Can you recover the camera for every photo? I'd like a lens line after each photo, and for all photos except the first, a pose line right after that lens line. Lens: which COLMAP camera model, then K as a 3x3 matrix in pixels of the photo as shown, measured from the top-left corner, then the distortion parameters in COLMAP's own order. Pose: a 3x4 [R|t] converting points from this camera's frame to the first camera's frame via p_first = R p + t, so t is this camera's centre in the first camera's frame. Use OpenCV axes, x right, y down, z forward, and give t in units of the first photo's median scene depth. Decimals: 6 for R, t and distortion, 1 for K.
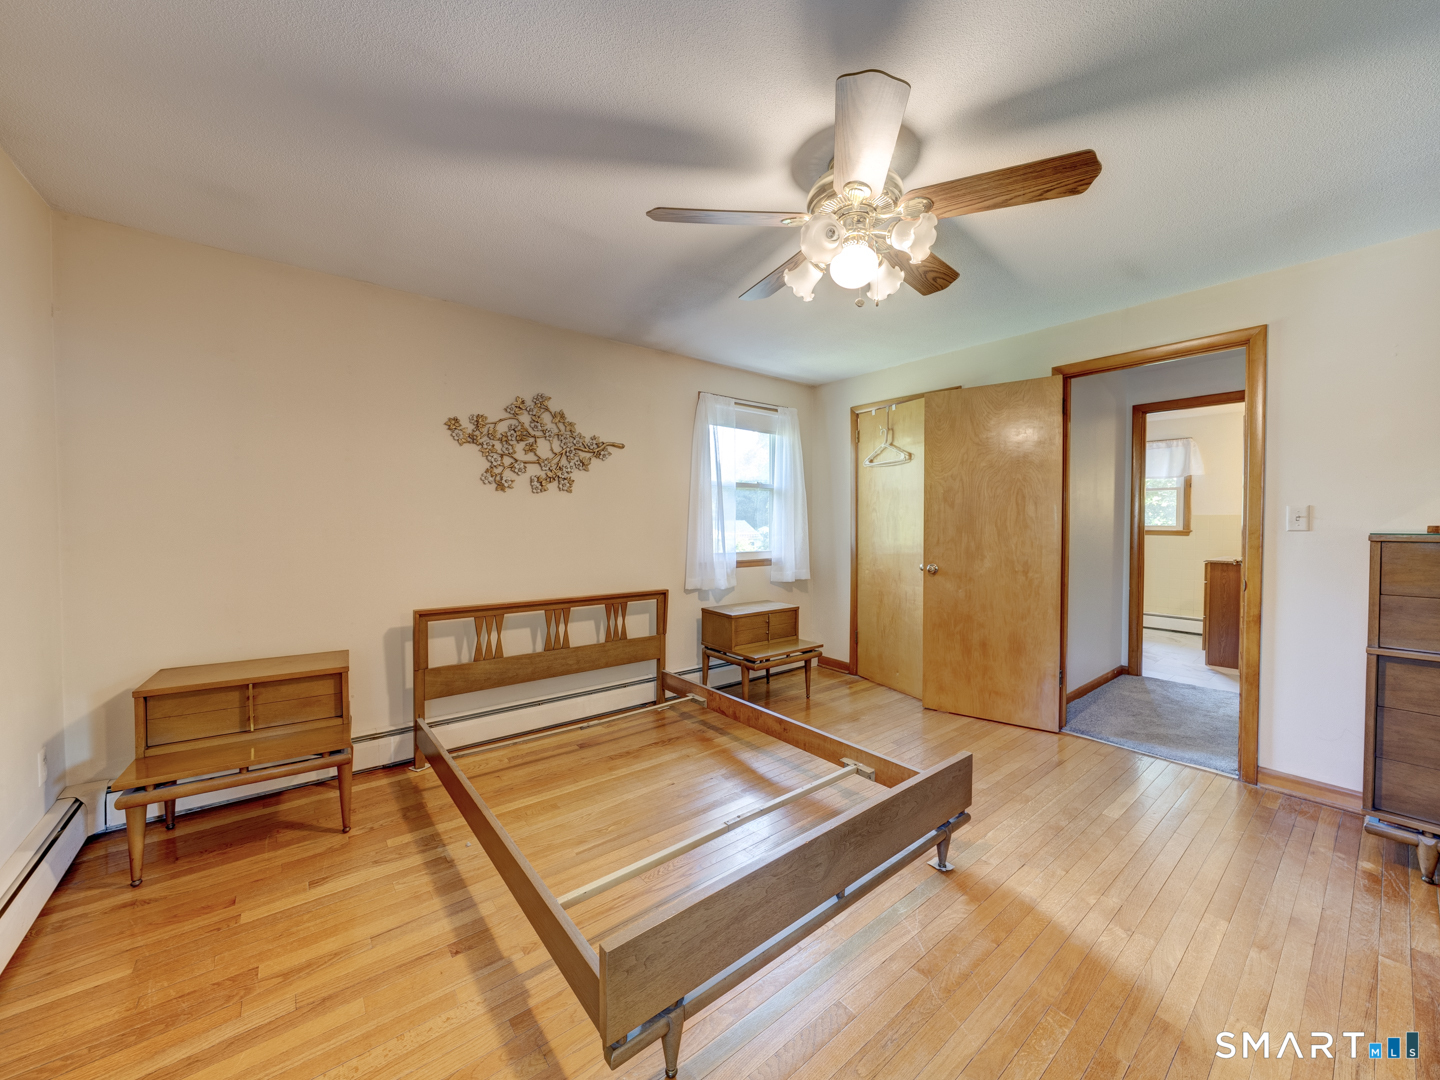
lens RADIAL K [[547.9, 0, 718.2], [0, 547.9, 536.0], [0, 0, 1]] dist [-0.000765, 0.000217]
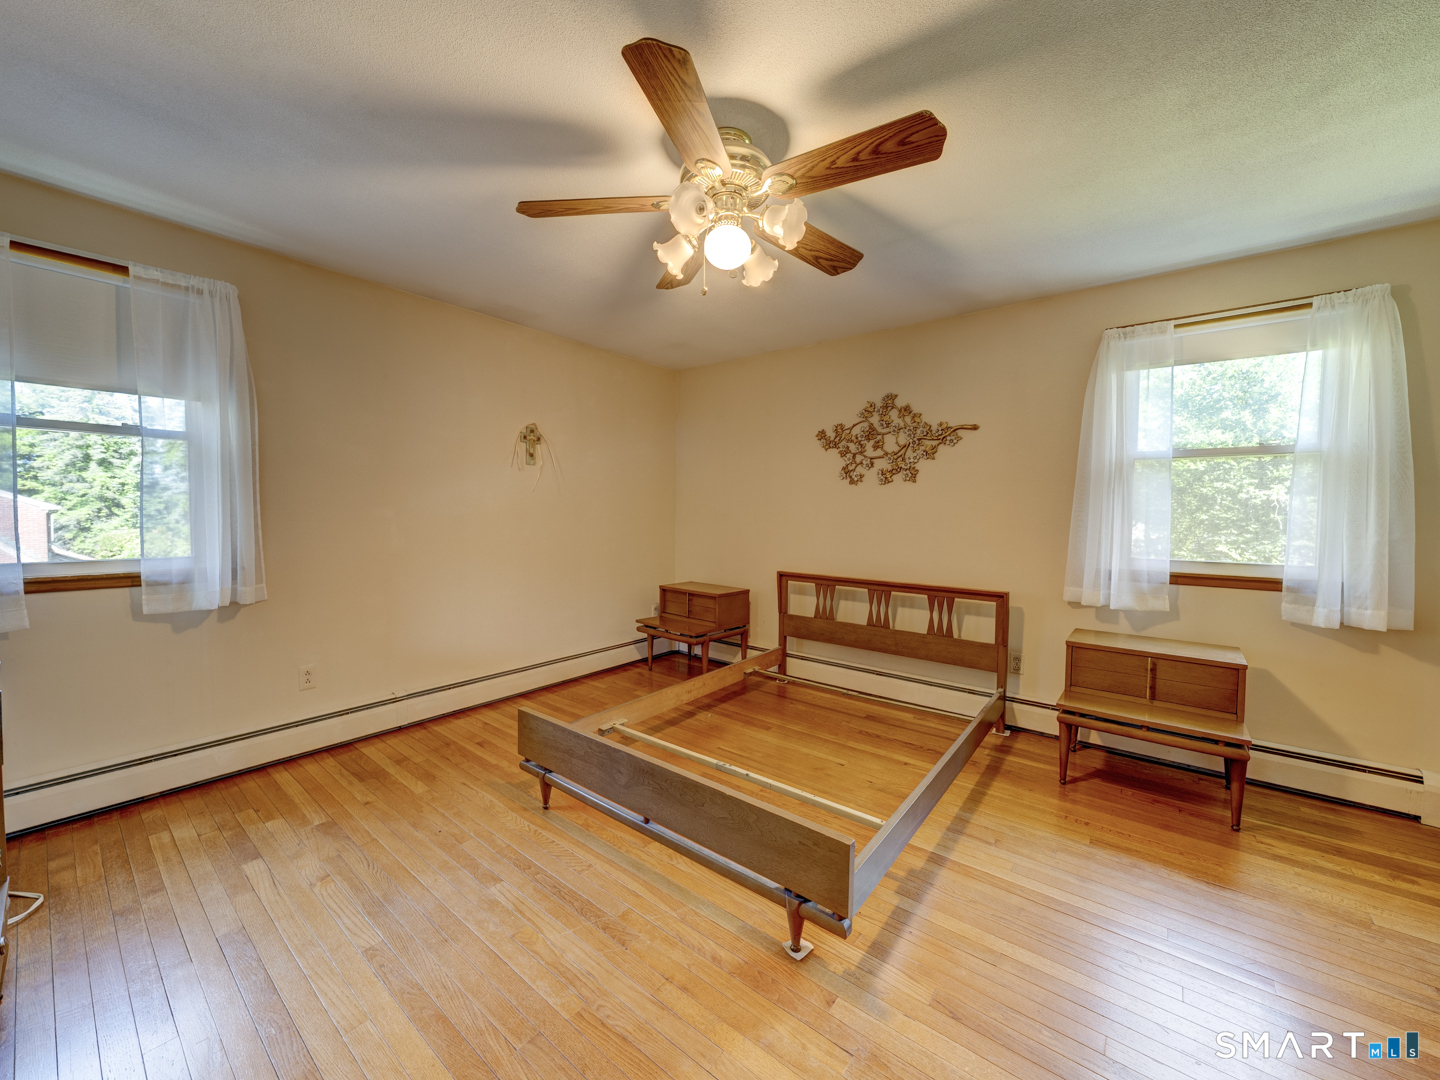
lens RADIAL K [[547.9, 0, 718.2], [0, 547.9, 536.0], [0, 0, 1]] dist [-0.000765, 0.000217]
pose [[0.226238, 0.043124, -0.973117, 0.674306], [-0.036874, 0.998683, 0.035684, -0.001550], [0.973374, 0.027810, 0.227531, 0.424981]]
